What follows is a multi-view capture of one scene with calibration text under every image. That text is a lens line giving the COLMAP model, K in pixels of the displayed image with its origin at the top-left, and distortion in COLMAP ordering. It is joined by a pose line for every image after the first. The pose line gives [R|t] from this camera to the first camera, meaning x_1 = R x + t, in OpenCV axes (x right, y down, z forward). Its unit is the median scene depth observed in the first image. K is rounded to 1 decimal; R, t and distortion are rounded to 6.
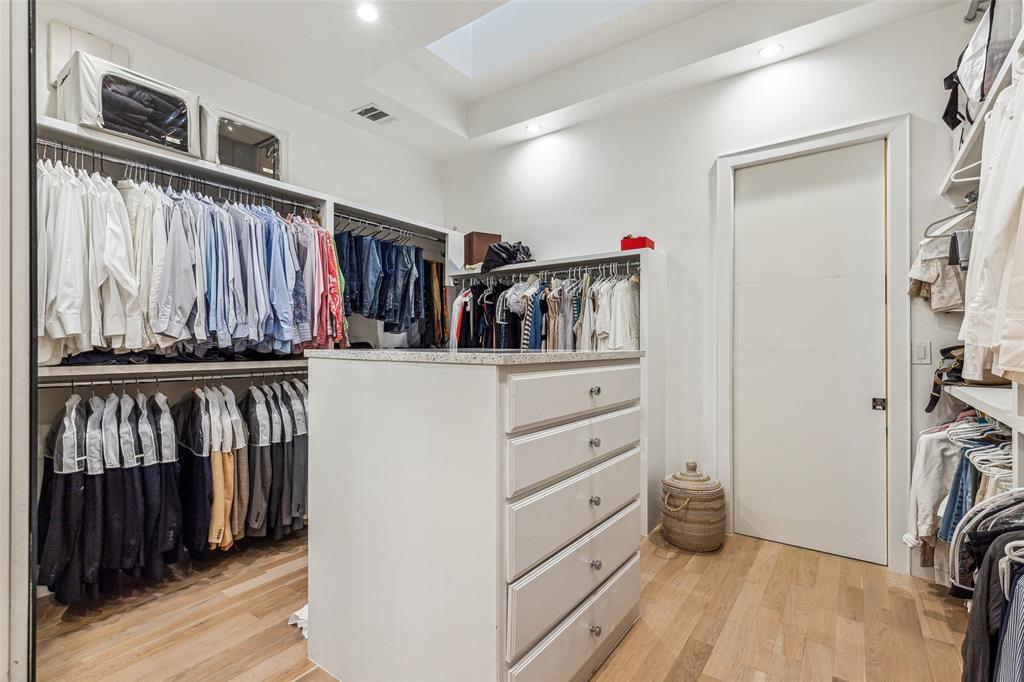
lens RADIAL K [[470.9, 0, 515.1], [0, 470.9, 342.7], [0, 0, 1]] dist [0.004979, 0.000000]
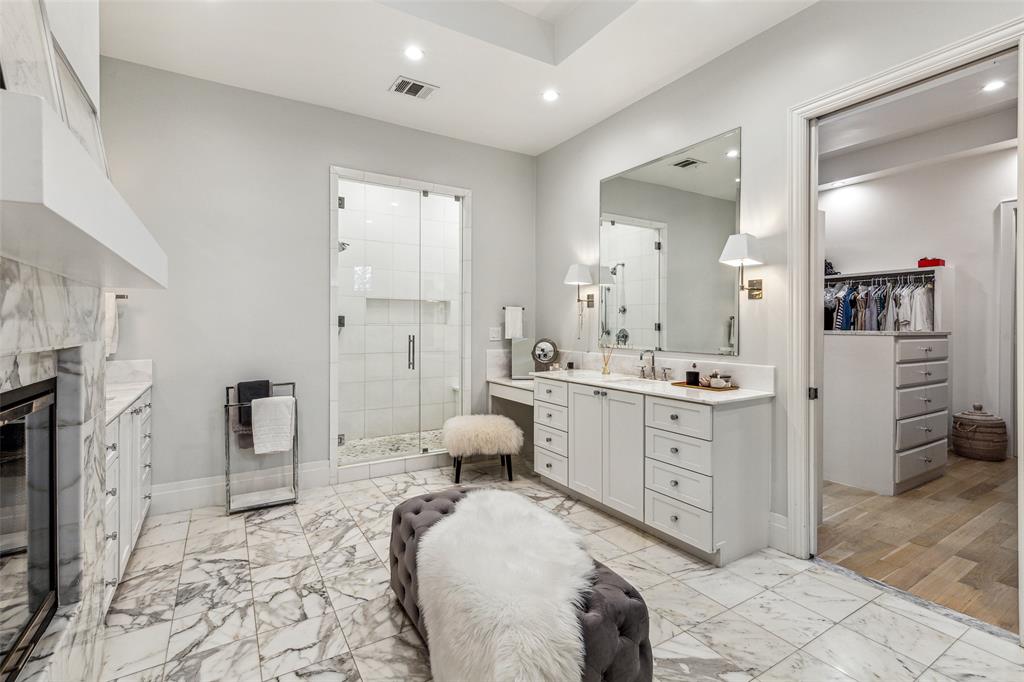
lens RADIAL K [[470.9, 0, 502.3], [0, 470.9, 326.6], [0, 0, 1]] dist [0.004979, 0.000000]
pose [[0.925002, 0.003874, -0.379943, -0.449588], [-0.002810, 0.999990, 0.003355, -0.002113], [0.379953, -0.002036, 0.925004, -0.964103]]
